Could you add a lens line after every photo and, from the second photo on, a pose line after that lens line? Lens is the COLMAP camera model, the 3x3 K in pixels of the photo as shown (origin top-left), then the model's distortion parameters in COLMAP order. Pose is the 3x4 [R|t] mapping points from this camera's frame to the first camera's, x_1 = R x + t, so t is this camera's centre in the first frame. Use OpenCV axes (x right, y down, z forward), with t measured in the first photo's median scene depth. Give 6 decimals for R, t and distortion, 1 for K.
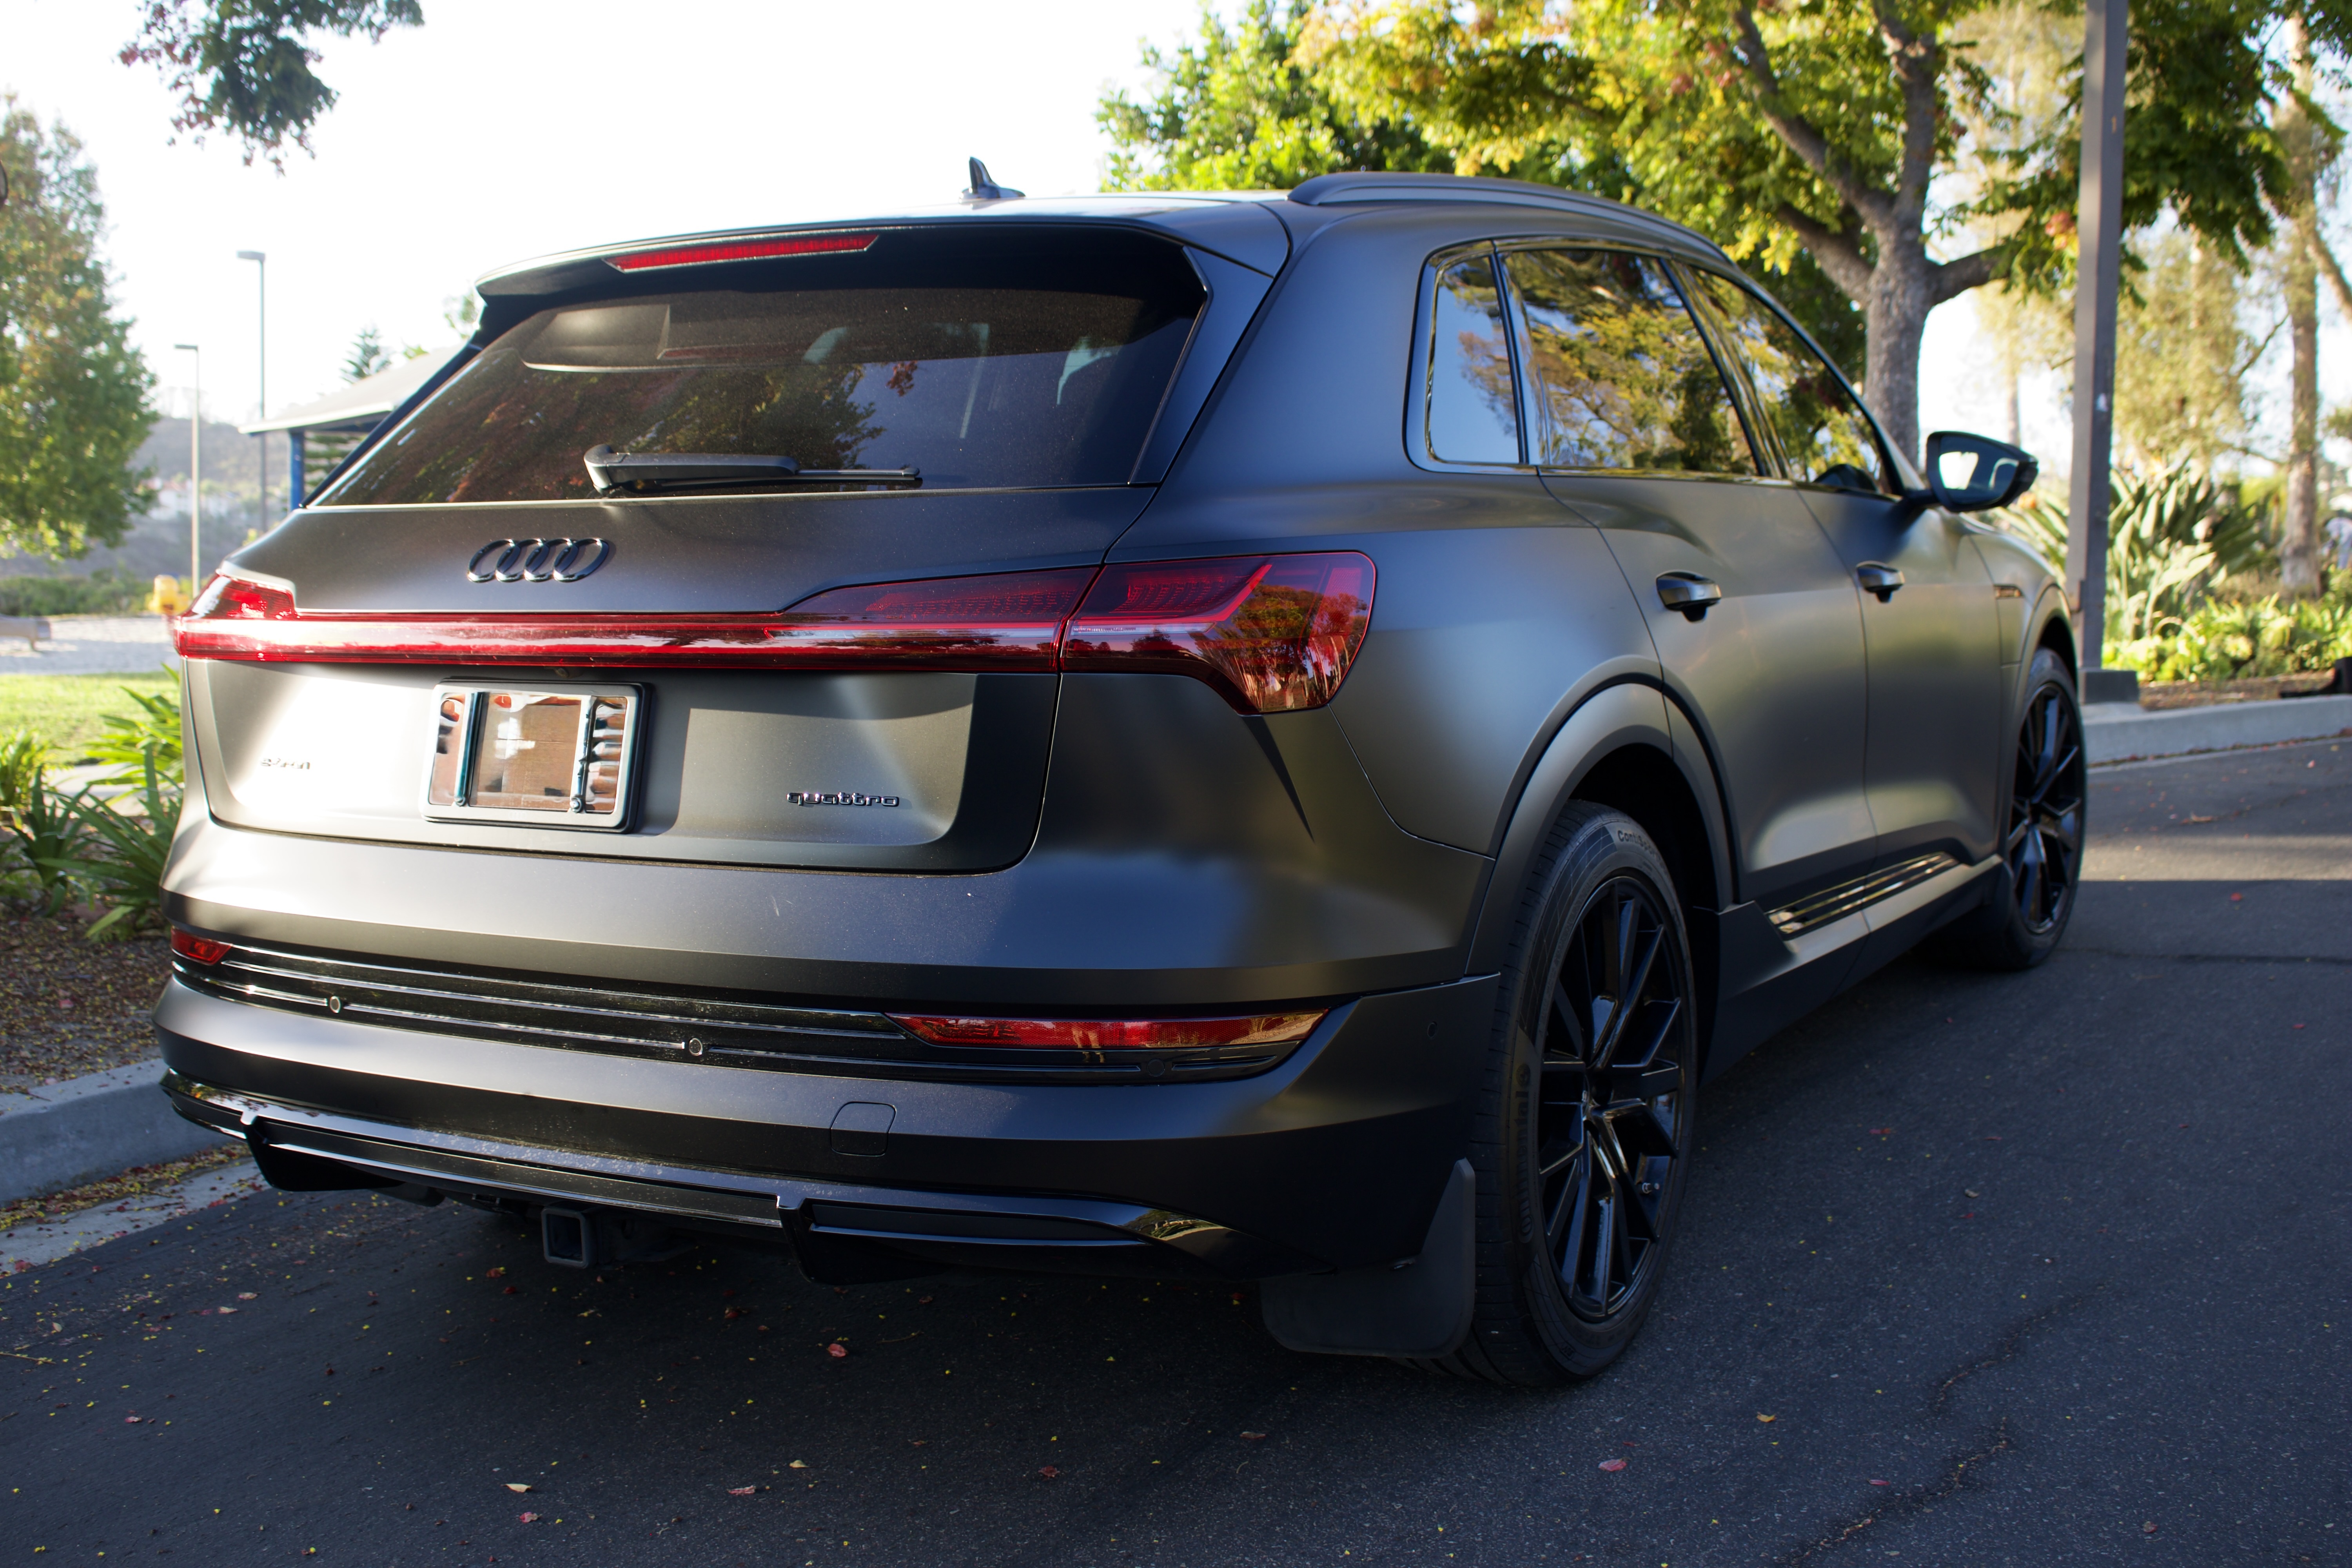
lens RADIAL K [[1710.2, 0, 1176.0], [0, 1710.2, 784.0], [0, 0, 1]] dist [-0.002852, 0.002067]
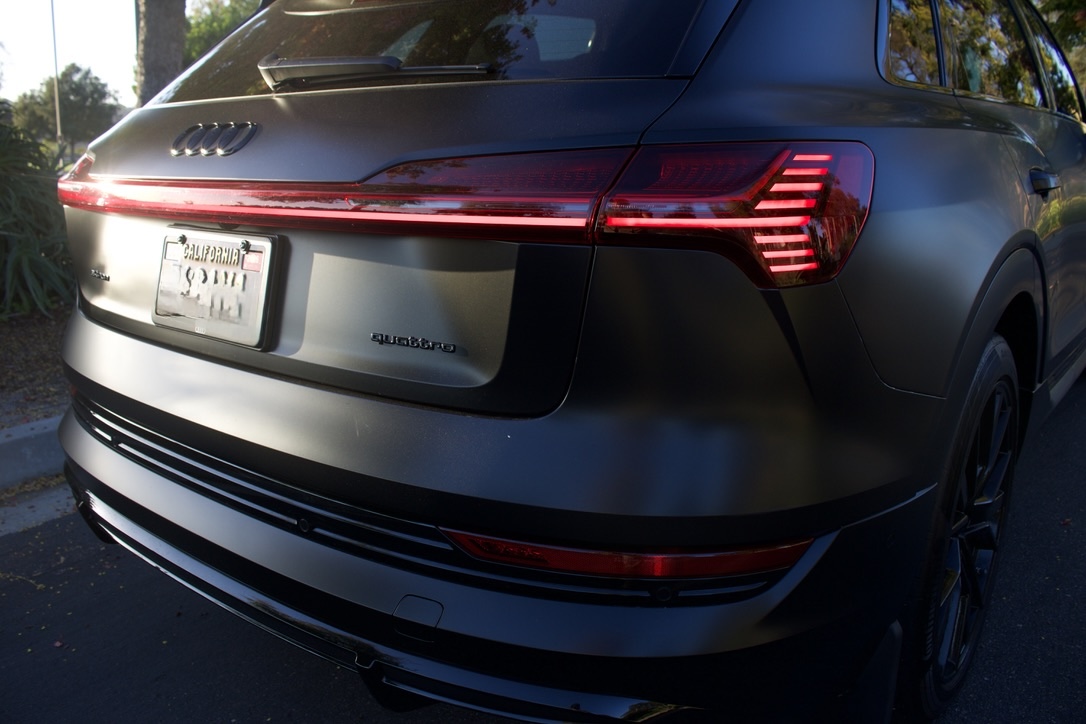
lens RADIAL K [[900.1, 0, 542.8], [0, 900.1, 354.8], [0, 0, 1]] dist [-0.159493, 0.128232]
pose [[0.987502, 0.051496, -0.148954, -0.009886], [-0.036359, 0.994056, 0.102620, -0.042484], [0.153353, -0.095921, 0.983505, 0.344233]]
